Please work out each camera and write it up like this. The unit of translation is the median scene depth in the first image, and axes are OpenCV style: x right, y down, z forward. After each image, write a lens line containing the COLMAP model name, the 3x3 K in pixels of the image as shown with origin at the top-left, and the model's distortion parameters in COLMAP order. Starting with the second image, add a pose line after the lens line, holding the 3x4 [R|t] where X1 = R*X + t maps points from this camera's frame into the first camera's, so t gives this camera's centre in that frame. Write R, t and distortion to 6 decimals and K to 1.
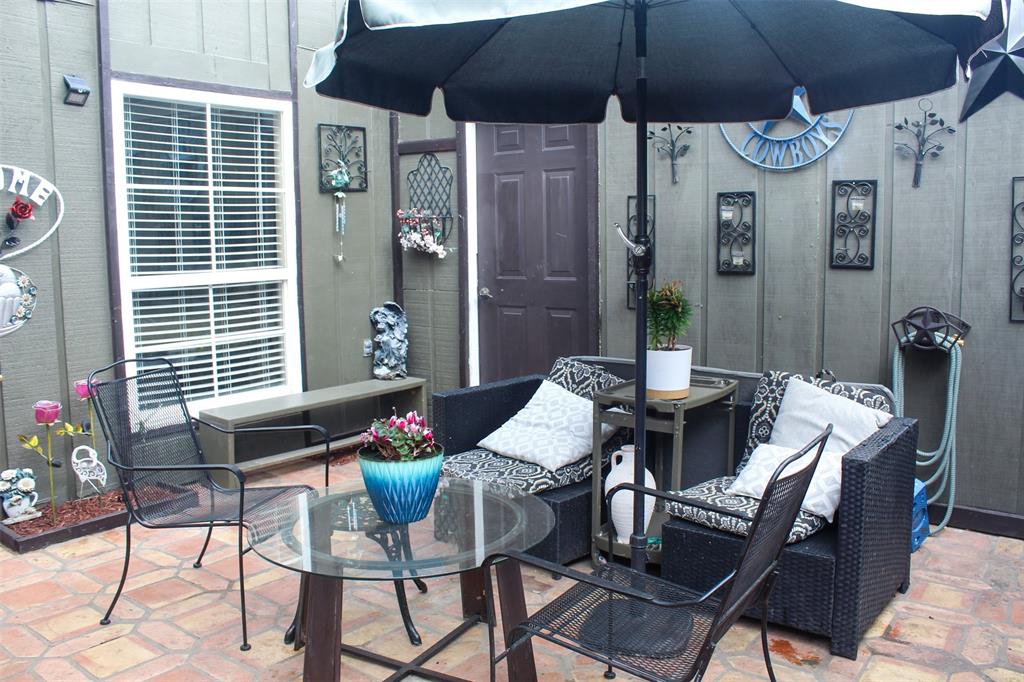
lens RADIAL K [[844.6, 0, 513.1], [0, 844.6, 326.9], [0, 0, 1]] dist [-0.163088, 0.143092]
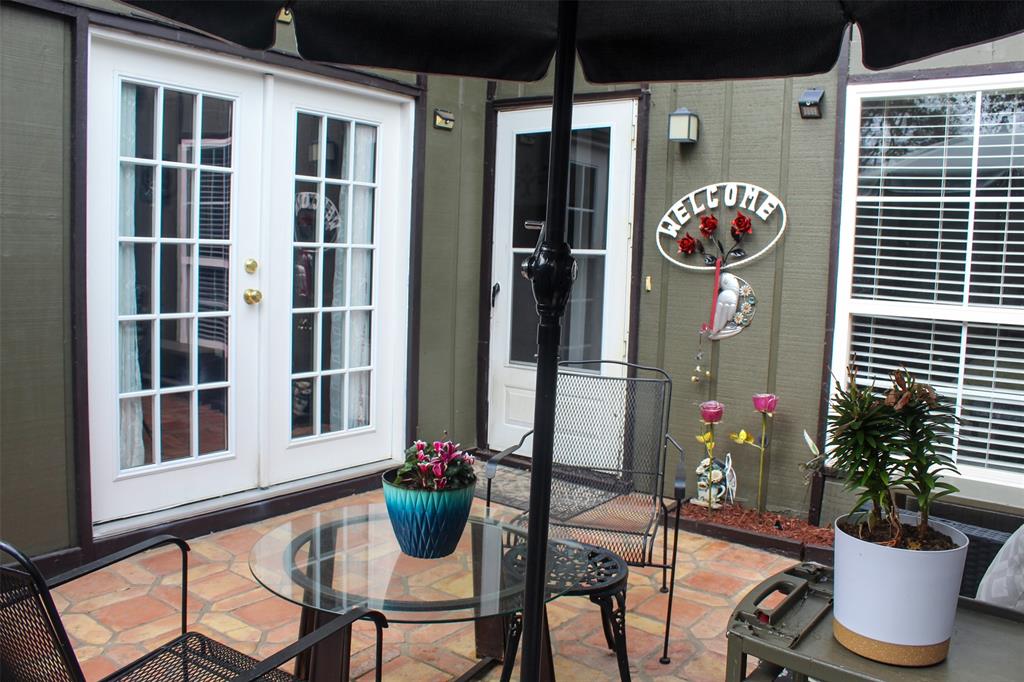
lens RADIAL K [[844.6, 0, 513.1], [0, 844.6, 326.9], [0, 0, 1]] dist [-0.163088, 0.143092]
pose [[0.013554, 0.102668, -0.994623, 0.473926], [-0.143673, 0.984593, 0.099675, -0.072542], [0.989532, 0.141550, 0.028096, 0.653571]]
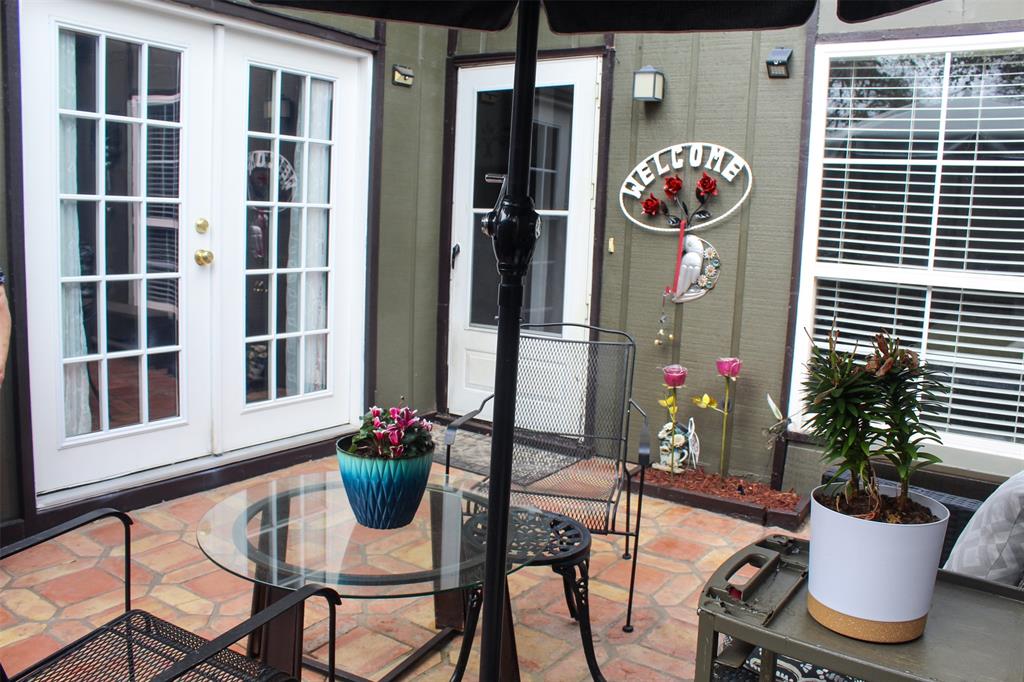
lens RADIAL K [[844.6, 0, 513.1], [0, 844.6, 326.9], [0, 0, 1]] dist [-0.163088, 0.143092]
pose [[0.059426, 0.146136, -0.987478, 0.451461], [-0.150973, 0.979163, 0.135820, -0.069221], [0.986750, 0.141011, 0.080250, 0.654962]]
